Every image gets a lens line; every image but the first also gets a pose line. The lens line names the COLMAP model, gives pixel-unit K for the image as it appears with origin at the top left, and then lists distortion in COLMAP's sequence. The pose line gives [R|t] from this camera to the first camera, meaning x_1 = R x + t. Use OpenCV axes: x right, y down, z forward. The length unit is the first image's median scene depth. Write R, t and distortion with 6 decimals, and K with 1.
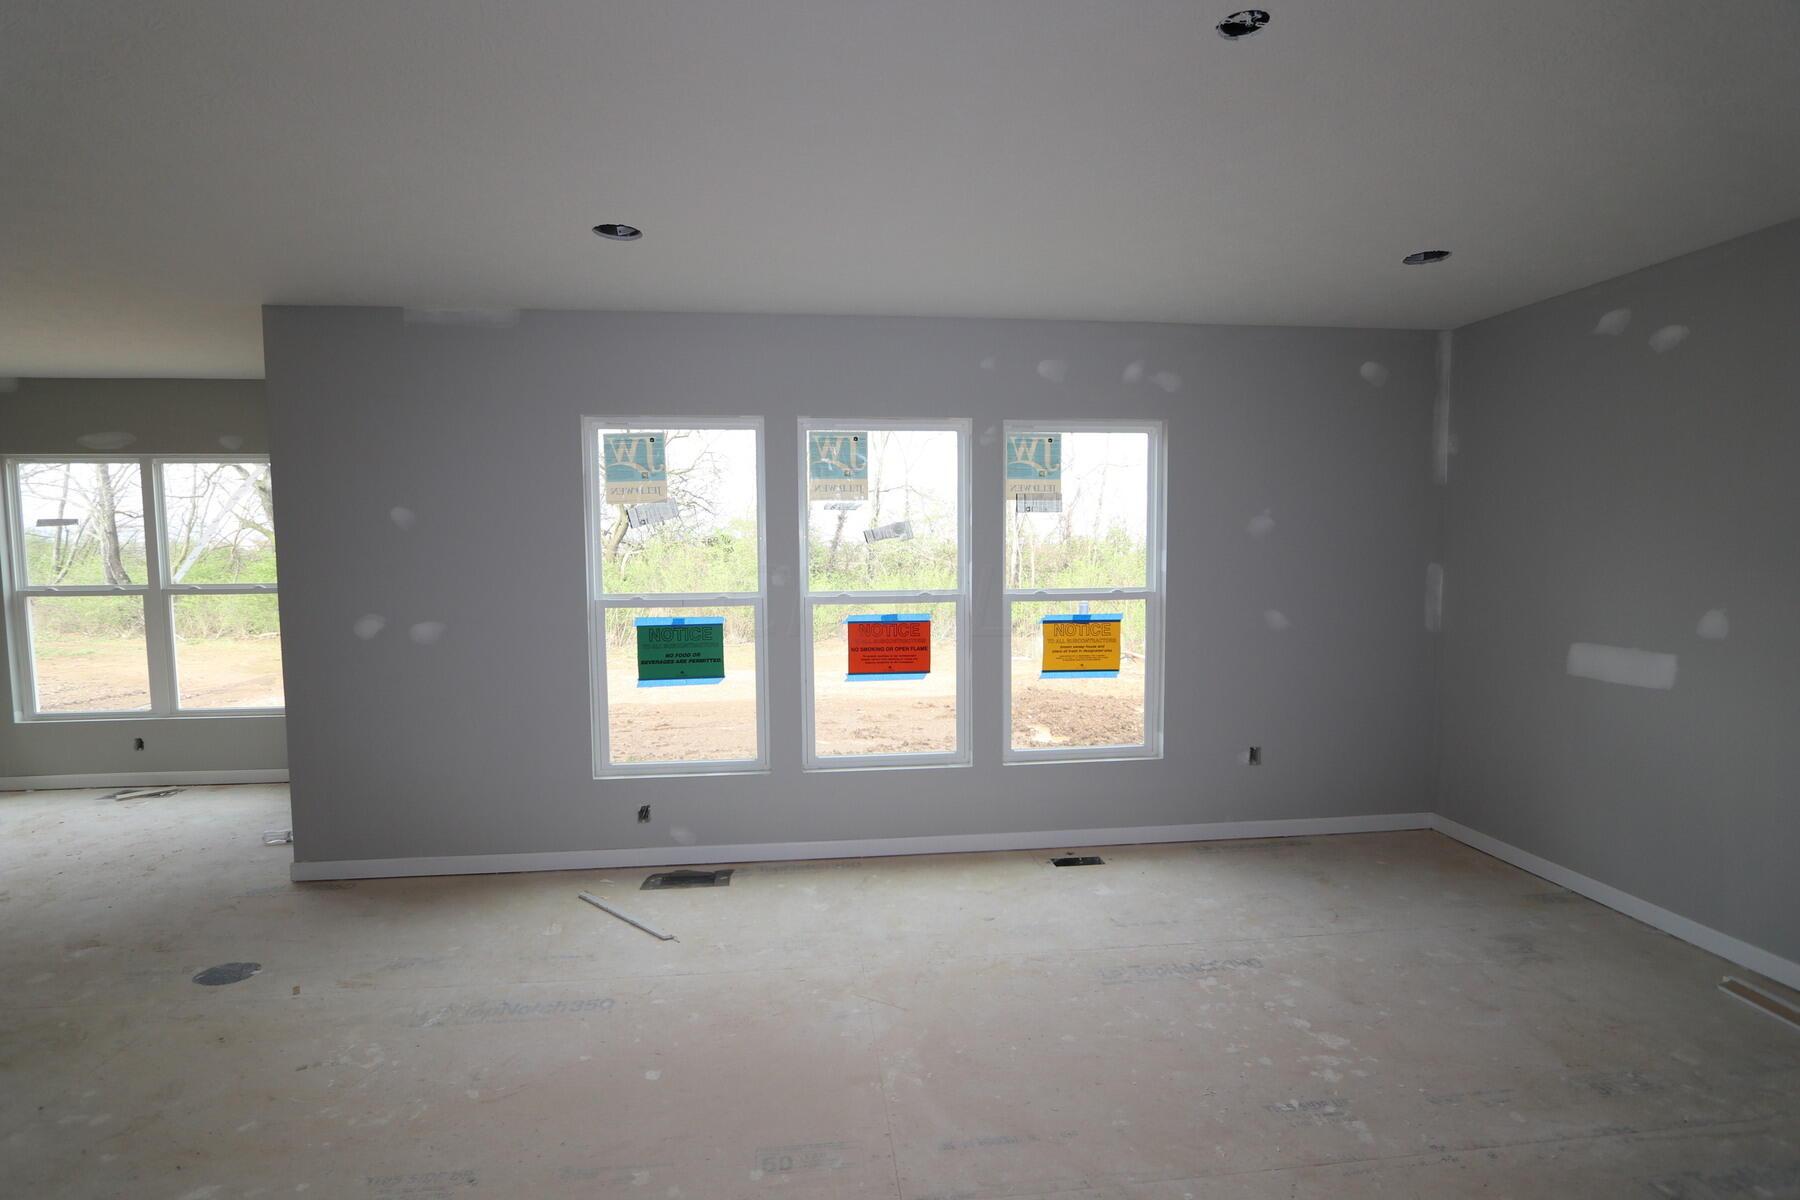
lens RADIAL K [[835.7, 0, 884.2], [0, 835.7, 607.5], [0, 0, 1]] dist [-0.015630, 0.000111]
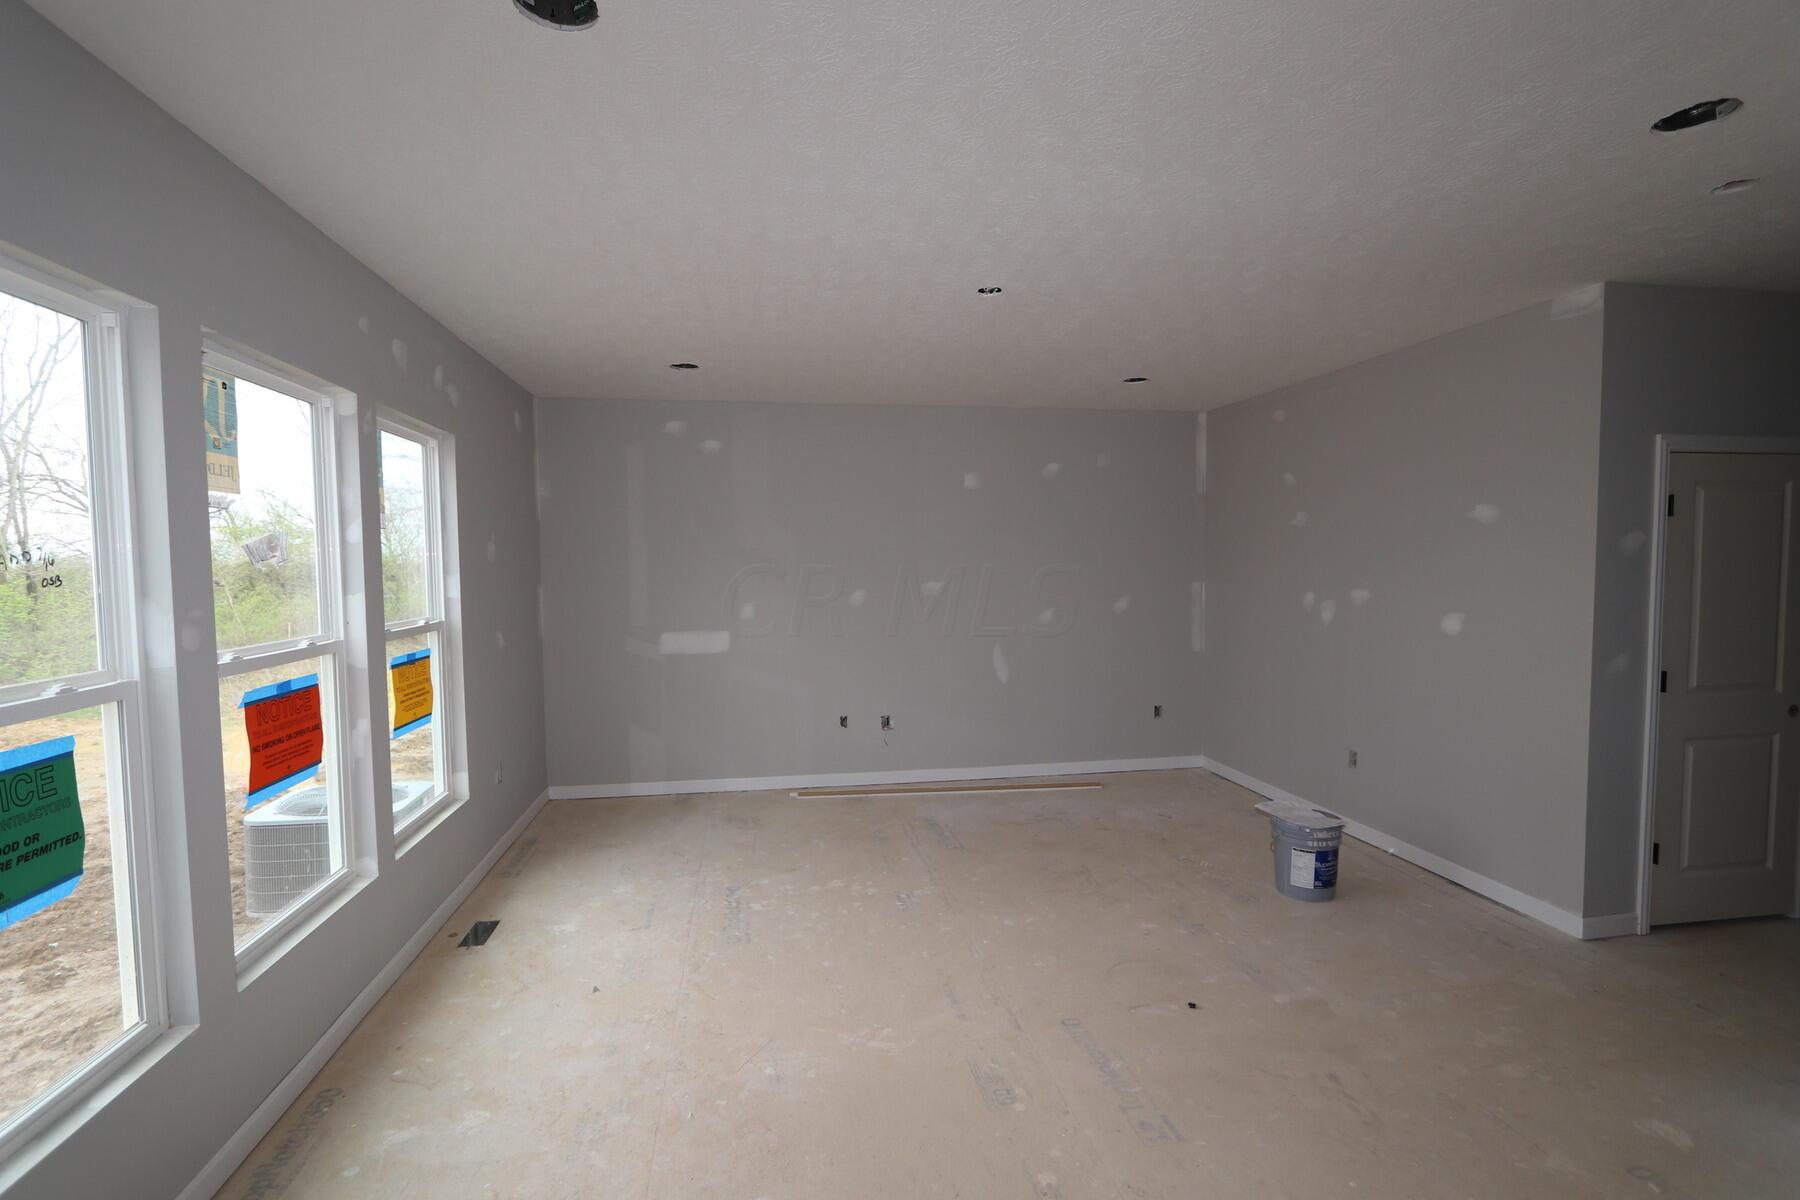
lens RADIAL K [[835.7, 0, 884.2], [0, 835.7, 607.5], [0, 0, 1]] dist [-0.015630, 0.000111]
pose [[-0.051609, -0.046048, 0.997605, -0.730221], [0.081974, 0.995370, 0.050186, -0.047771], [-0.995297, 0.084367, -0.047595, 0.682001]]
